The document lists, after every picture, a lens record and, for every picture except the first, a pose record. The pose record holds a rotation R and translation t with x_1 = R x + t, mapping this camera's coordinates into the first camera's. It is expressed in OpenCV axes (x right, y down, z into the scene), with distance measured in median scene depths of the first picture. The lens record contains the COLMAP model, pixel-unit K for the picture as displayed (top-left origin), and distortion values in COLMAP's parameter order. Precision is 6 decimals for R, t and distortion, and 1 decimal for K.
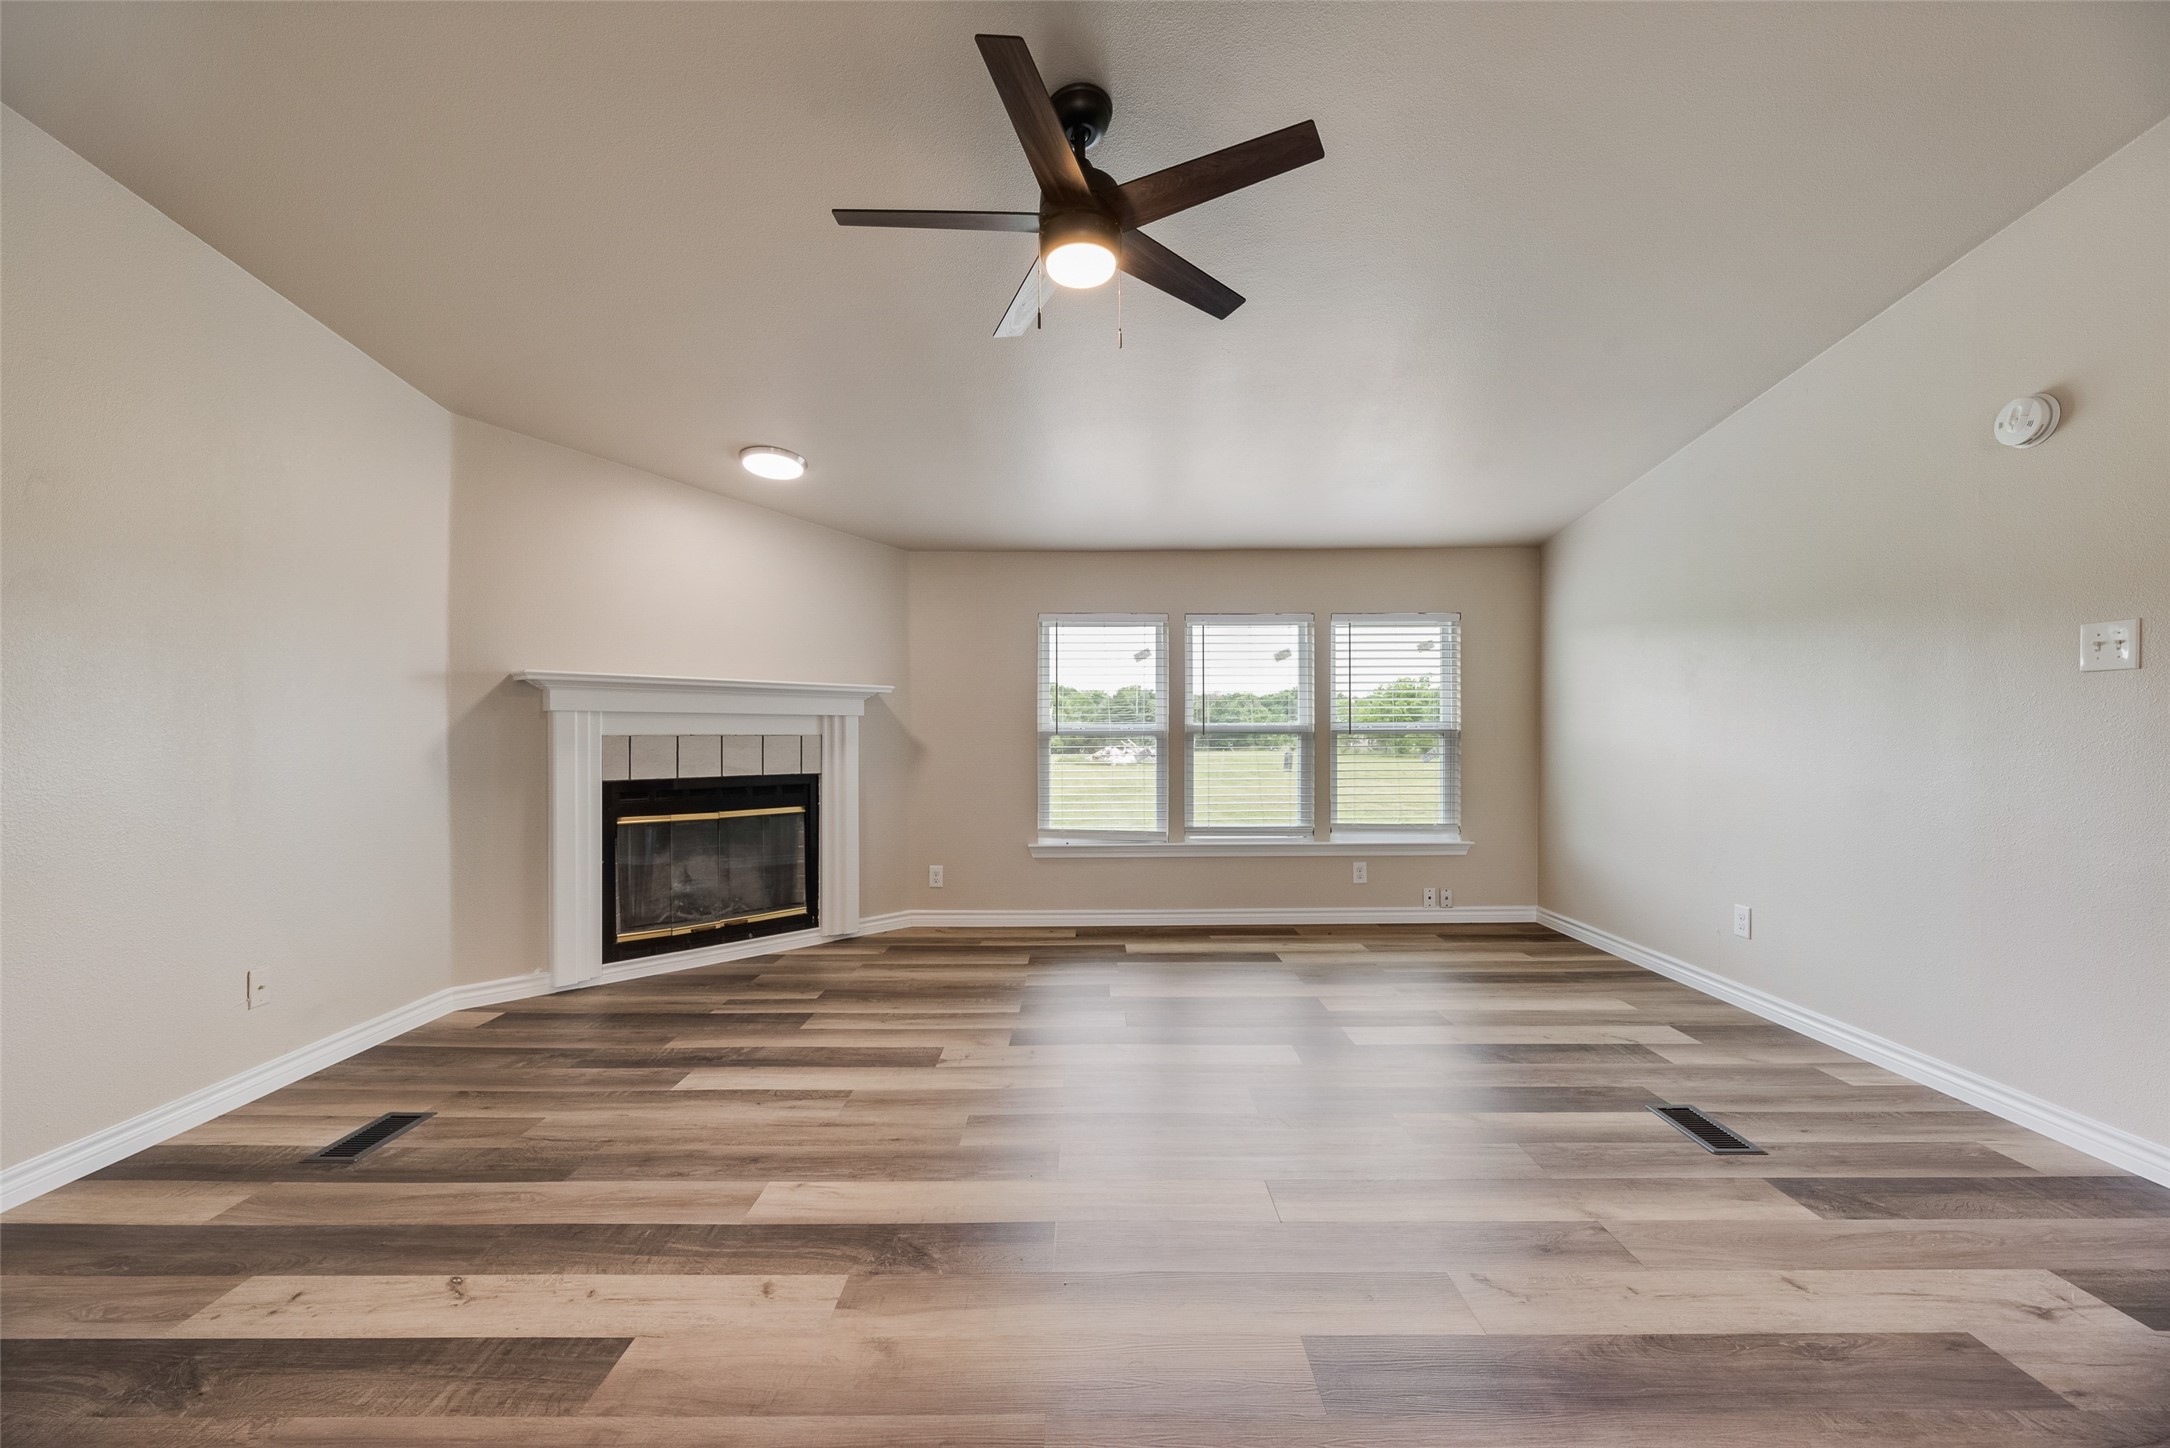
lens RADIAL K [[882.7, 0, 1089.6], [0, 882.7, 725.3], [0, 0, 1]] dist [0.008563, 0.000475]
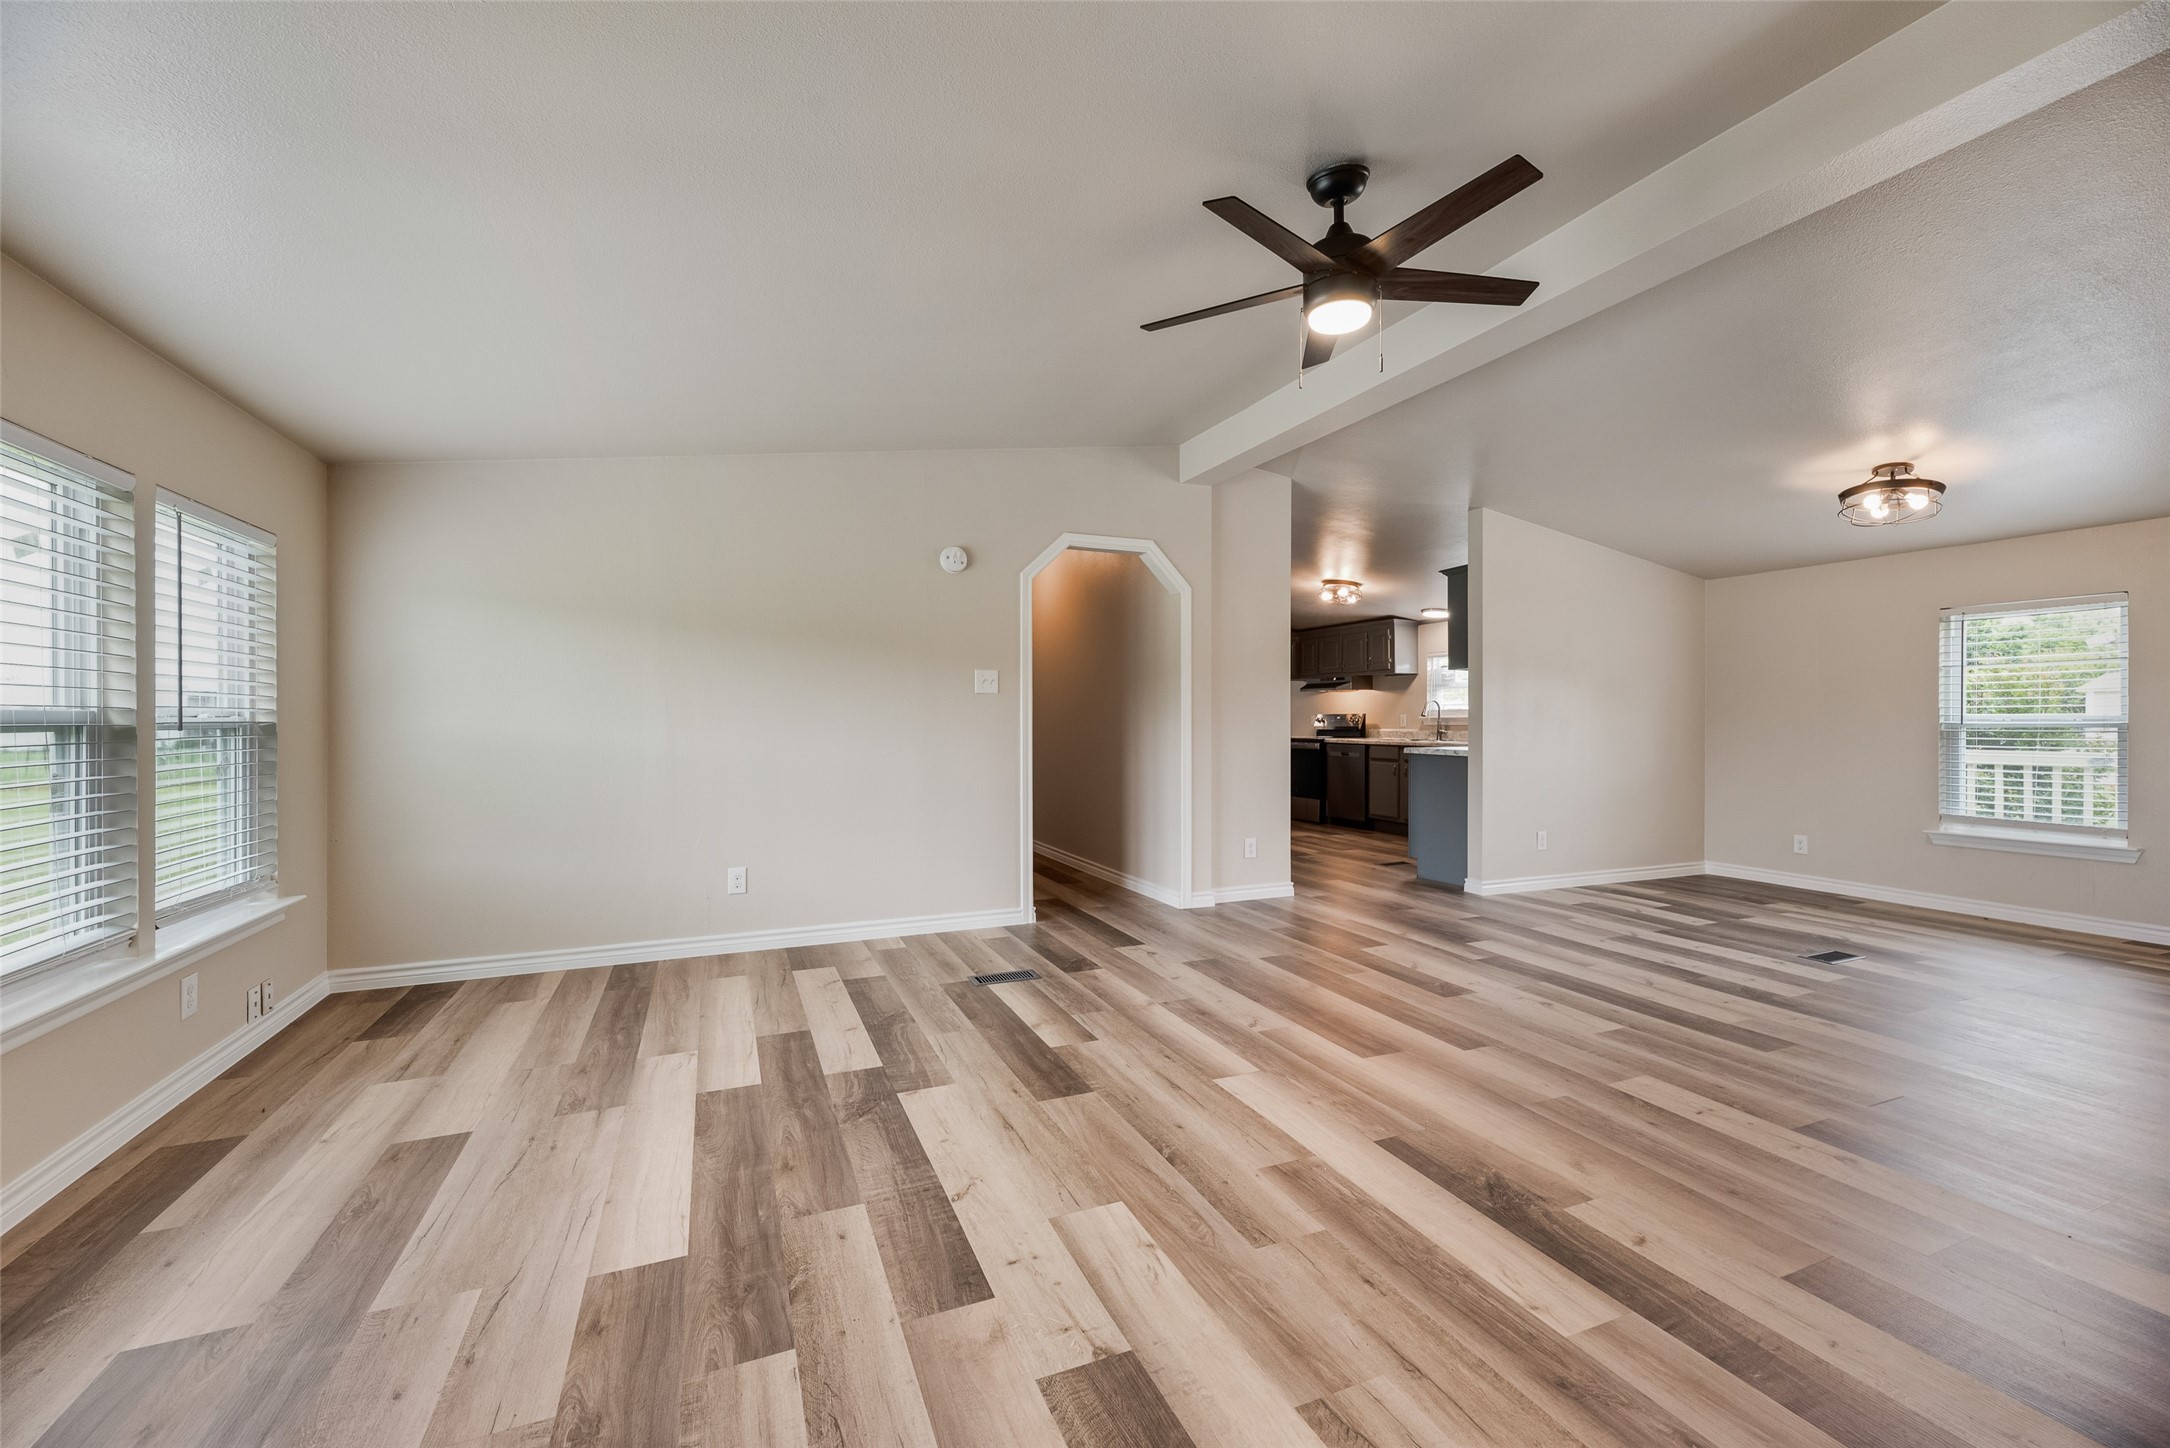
lens RADIAL K [[882.7, 0, 1089.8], [0, 882.7, 725.0], [0, 0, 1]] dist [0.008563, 0.000475]
pose [[-0.402015, -0.002270, 0.915630, -0.845524], [-0.004290, 0.999991, 0.000595, 0.010891], [-0.915623, -0.003689, -0.402021, 1.602643]]
